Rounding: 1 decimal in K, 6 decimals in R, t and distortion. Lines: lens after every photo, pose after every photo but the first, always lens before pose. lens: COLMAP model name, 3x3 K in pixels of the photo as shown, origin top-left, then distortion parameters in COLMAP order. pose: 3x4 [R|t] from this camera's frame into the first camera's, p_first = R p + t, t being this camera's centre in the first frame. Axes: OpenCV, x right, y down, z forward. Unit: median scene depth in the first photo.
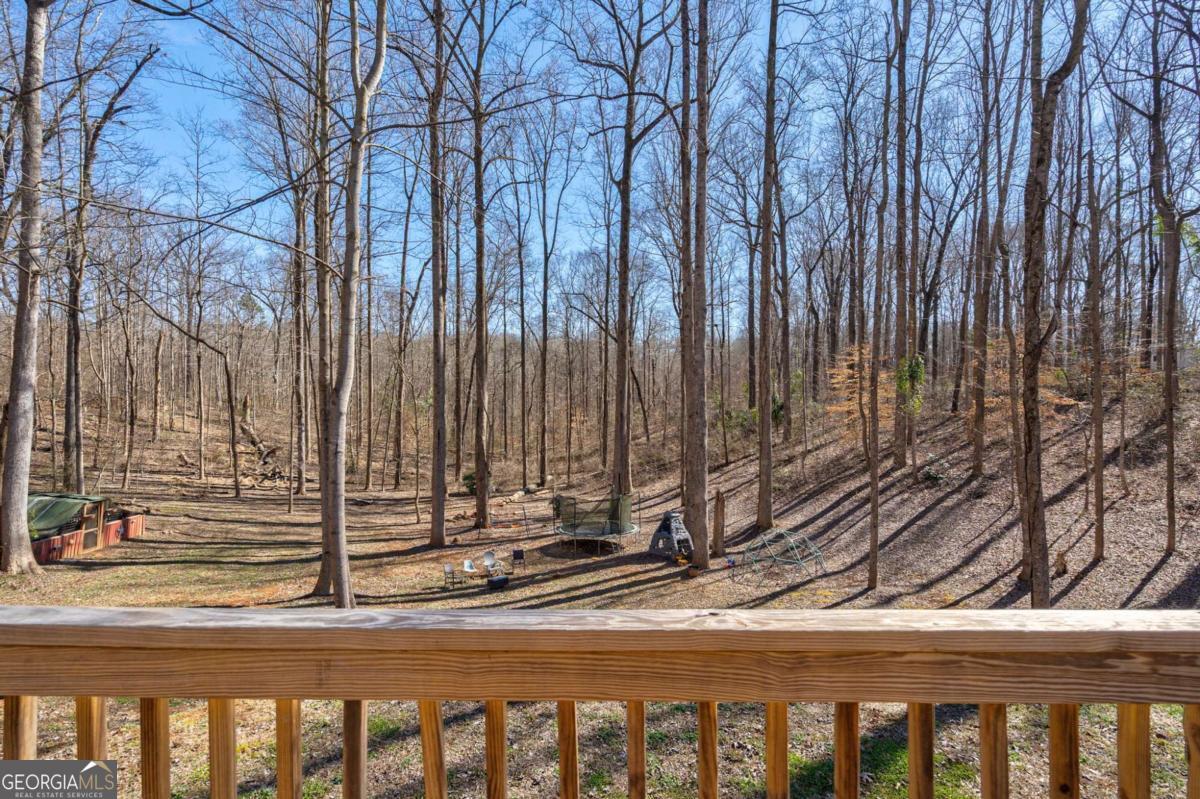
lens RADIAL K [[577.6, 0, 600.0], [0, 577.6, 399.5], [0, 0, 1]] dist [-0.000319, -0.000032]
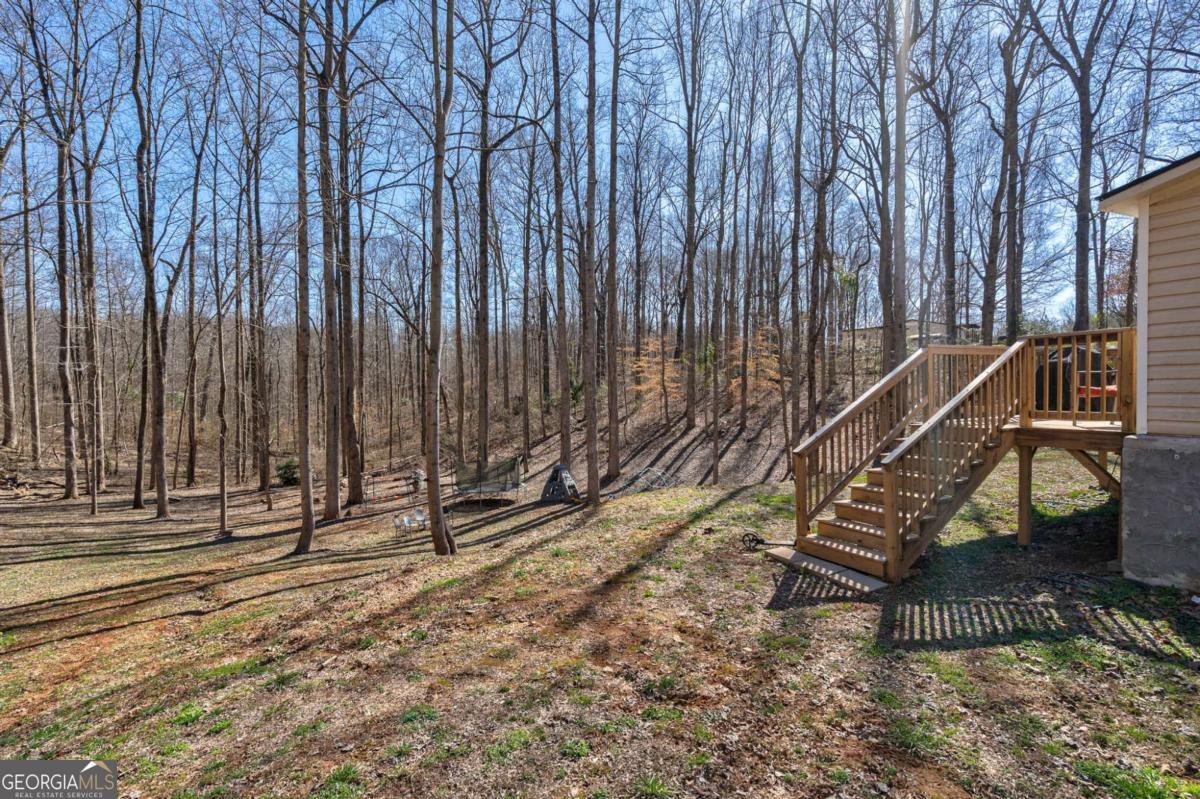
lens RADIAL K [[577.6, 0, 600.0], [0, 577.6, 399.5], [0, 0, 1]] dist [-0.000319, -0.000032]
pose [[0.890654, -0.020595, 0.454214, -0.286130], [0.011864, 0.999686, 0.022065, 0.019528], [-0.454526, -0.014264, 0.890619, -0.115135]]
